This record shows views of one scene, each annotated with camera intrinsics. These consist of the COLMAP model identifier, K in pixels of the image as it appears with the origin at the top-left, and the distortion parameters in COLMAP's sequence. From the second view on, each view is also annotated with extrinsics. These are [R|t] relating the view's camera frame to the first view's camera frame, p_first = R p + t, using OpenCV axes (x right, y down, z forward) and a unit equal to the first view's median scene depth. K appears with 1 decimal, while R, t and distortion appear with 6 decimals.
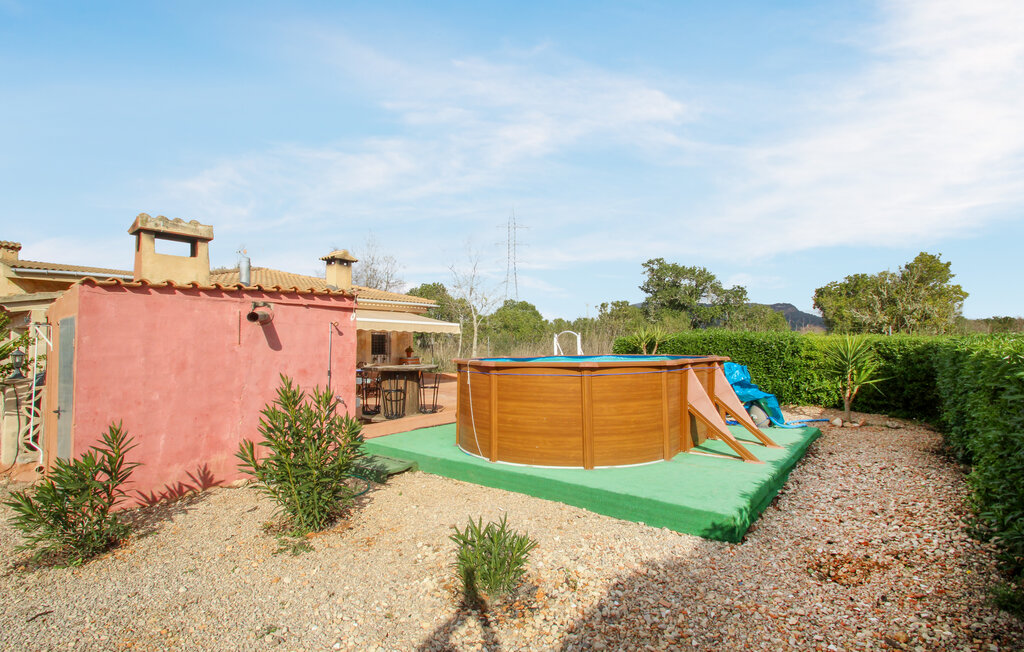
lens RADIAL K [[504.3, 0, 511.8], [0, 504.3, 329.1], [0, 0, 1]] dist [0.021880, -0.000014]
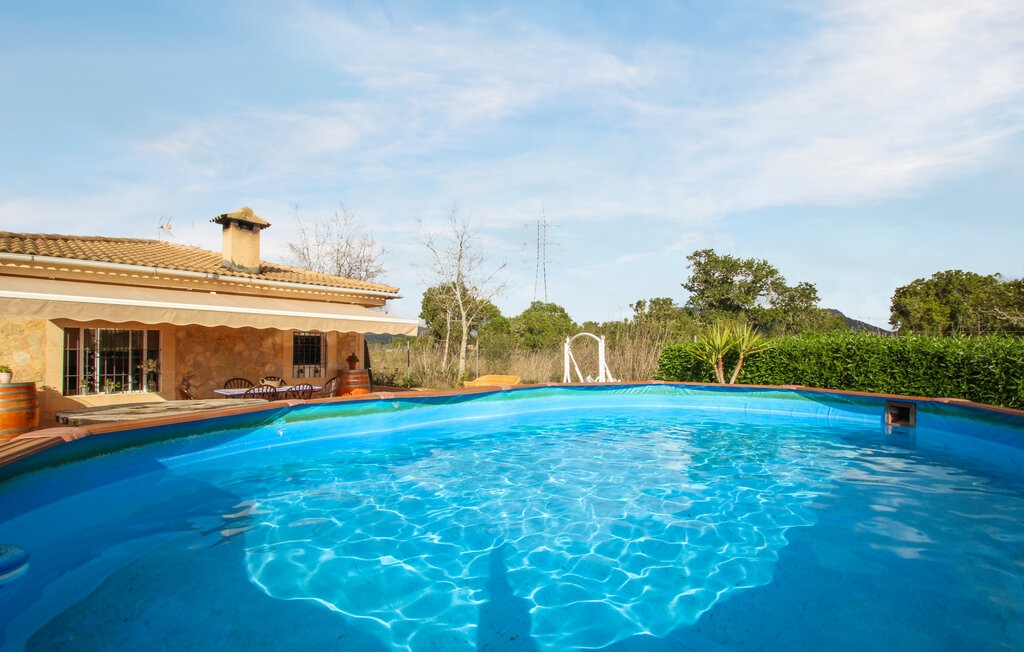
lens RADIAL K [[504.3, 0, 511.4], [0, 504.3, 344.5], [0, 0, 1]] dist [0.021880, -0.000014]
pose [[0.997819, 0.012080, -0.064892, 0.023280], [-0.010584, 0.999671, 0.023351, 0.001609], [0.065153, -0.022614, 0.997619, 0.141347]]
